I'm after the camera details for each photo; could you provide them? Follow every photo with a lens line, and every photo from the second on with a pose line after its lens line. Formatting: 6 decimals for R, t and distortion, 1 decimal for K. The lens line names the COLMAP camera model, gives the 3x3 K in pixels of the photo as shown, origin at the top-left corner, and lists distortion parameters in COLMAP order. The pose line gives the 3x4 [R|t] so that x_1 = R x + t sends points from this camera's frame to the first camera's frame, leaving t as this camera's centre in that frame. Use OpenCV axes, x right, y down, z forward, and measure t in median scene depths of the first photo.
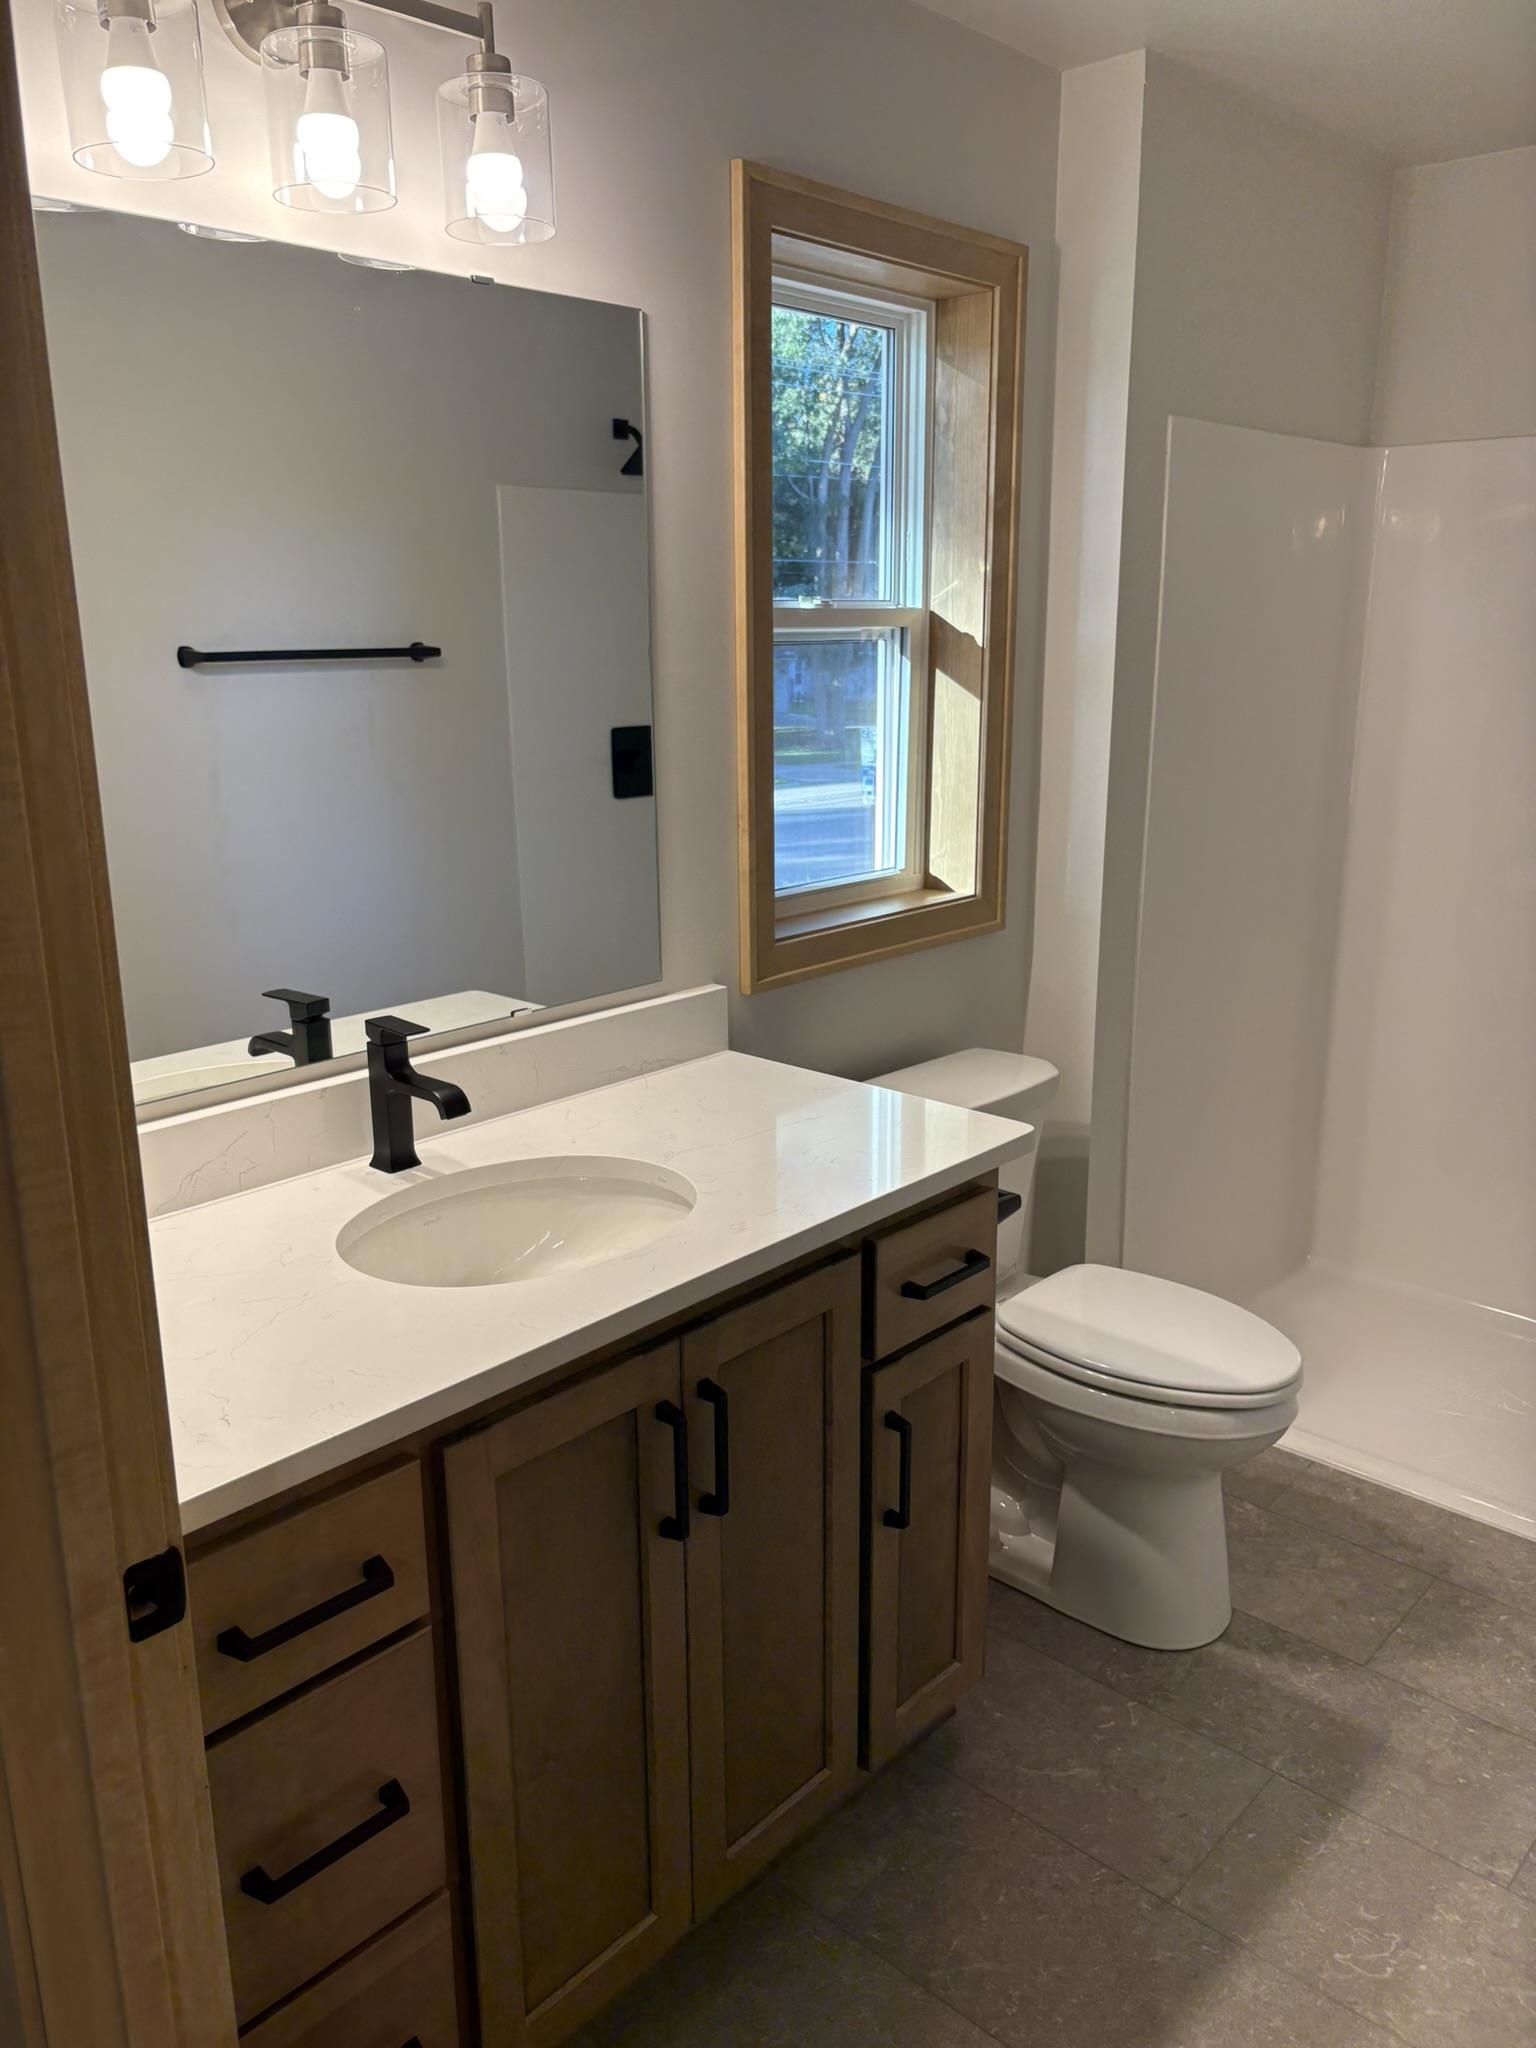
lens RADIAL K [[1550.9, 0, 777.7], [0, 1550.9, 1044.8], [0, 0, 1]] dist [0.012061, -0.002383]
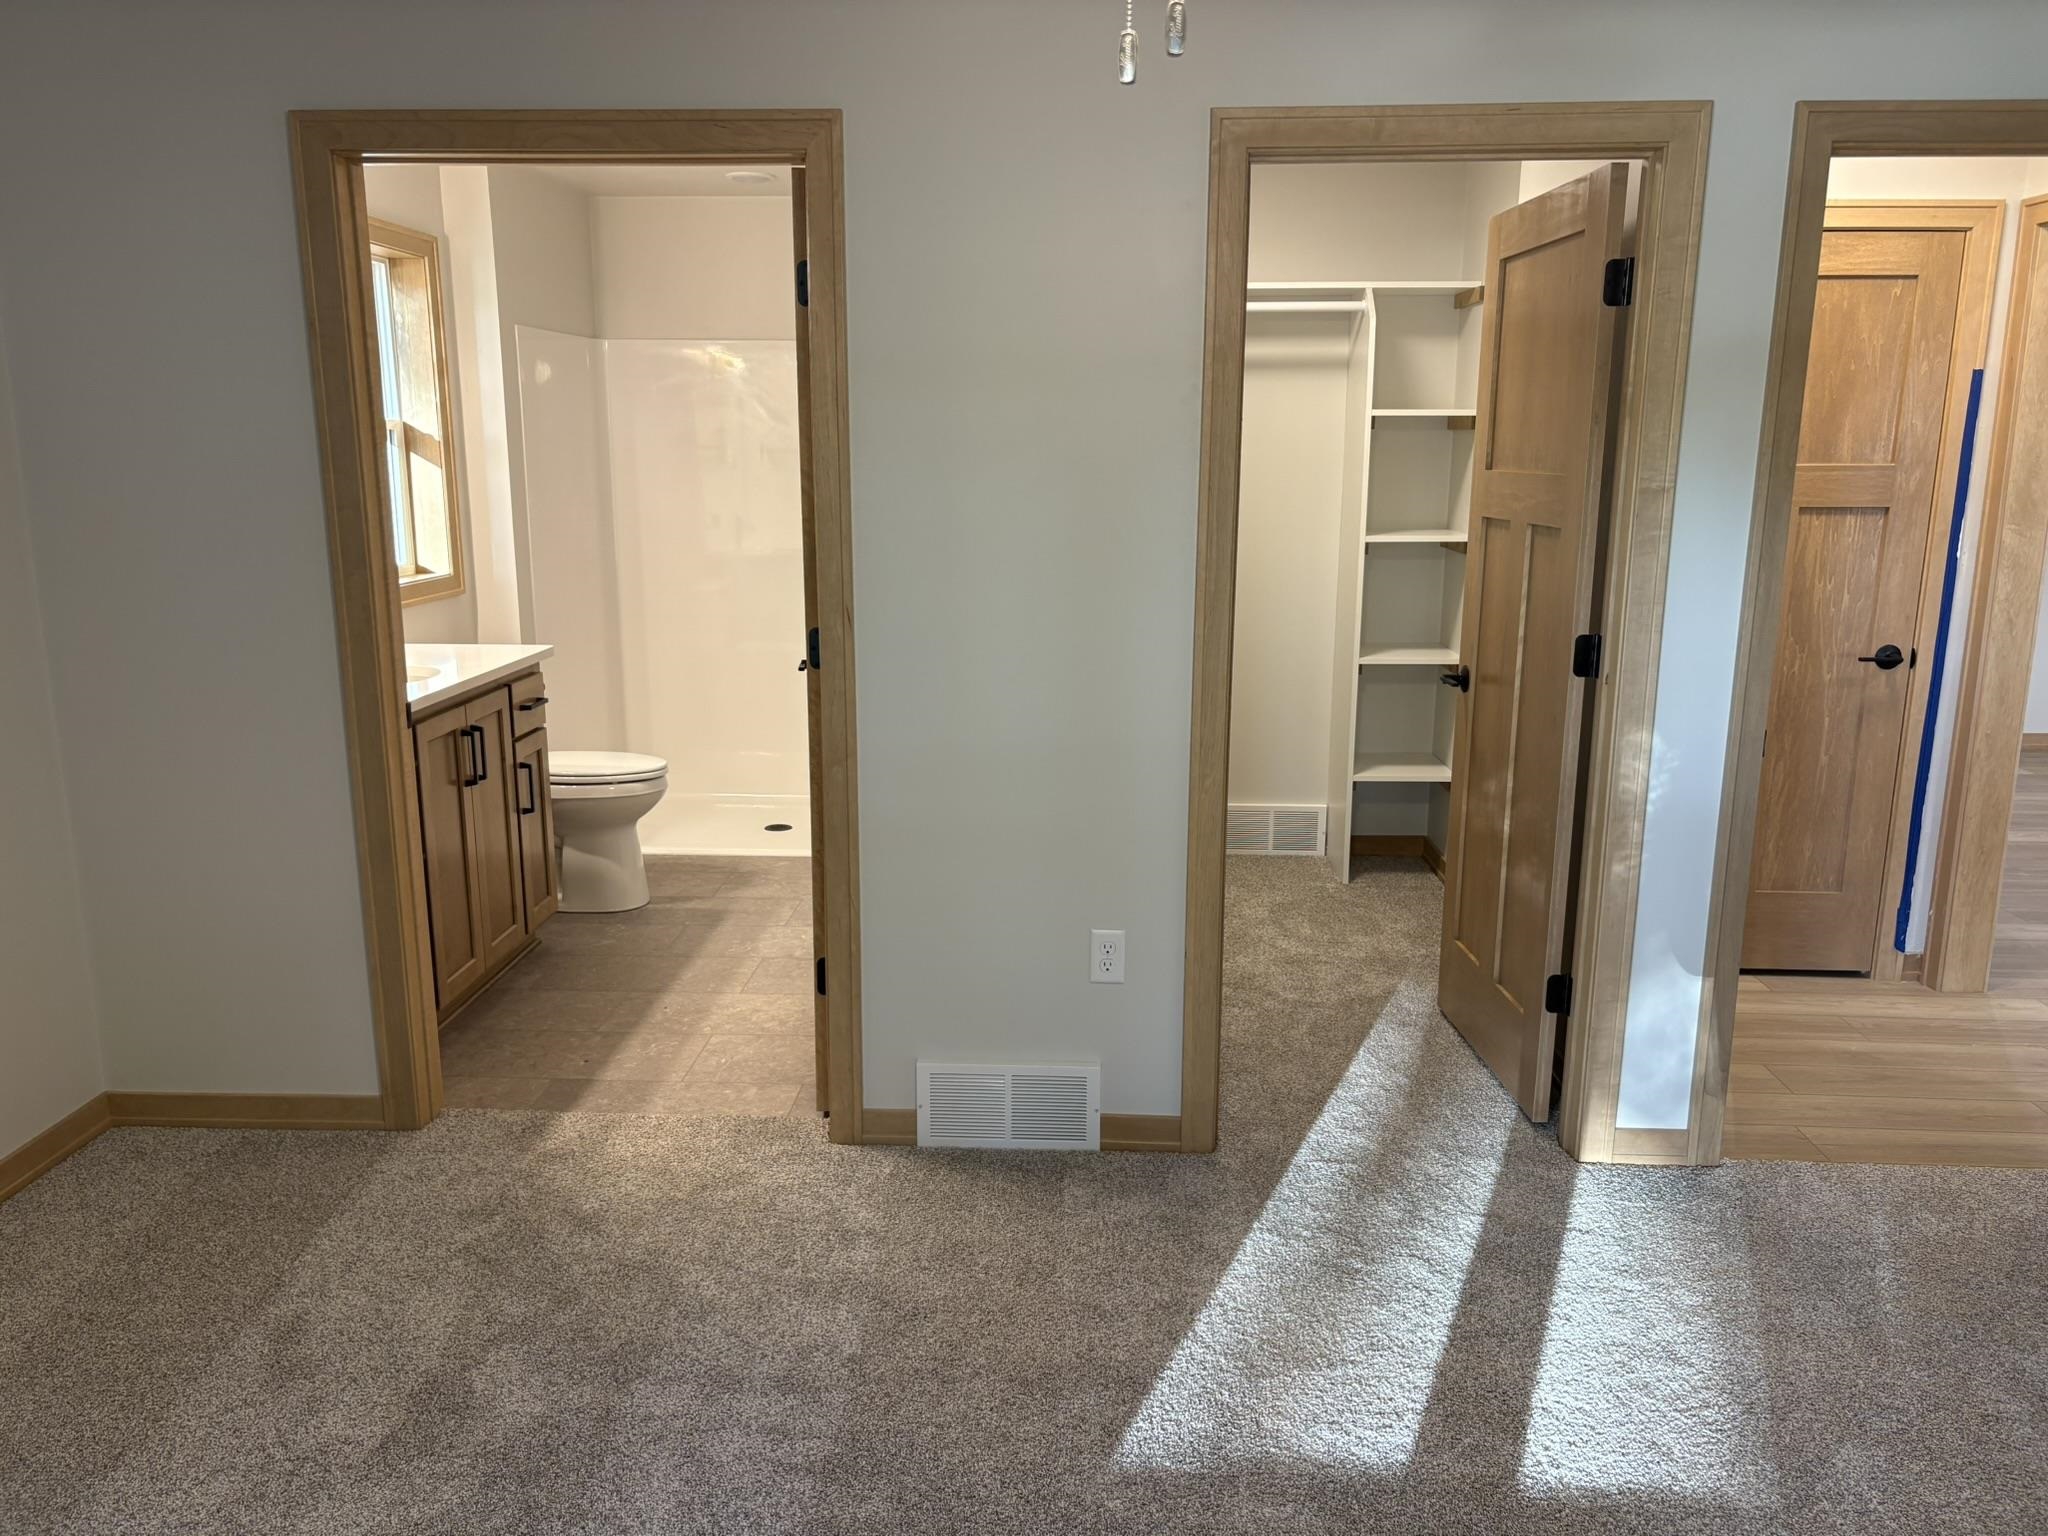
lens RADIAL K [[1550.9, 0, 1035.0], [0, 1550.9, 765.8], [0, 0, 1]] dist [0.012061, -0.002383]
pose [[0.768801, -0.121438, 0.627852, -0.650252], [0.157589, 0.987503, -0.001966, 0.300176], [-0.619767, 0.100454, 0.778330, -1.048536]]
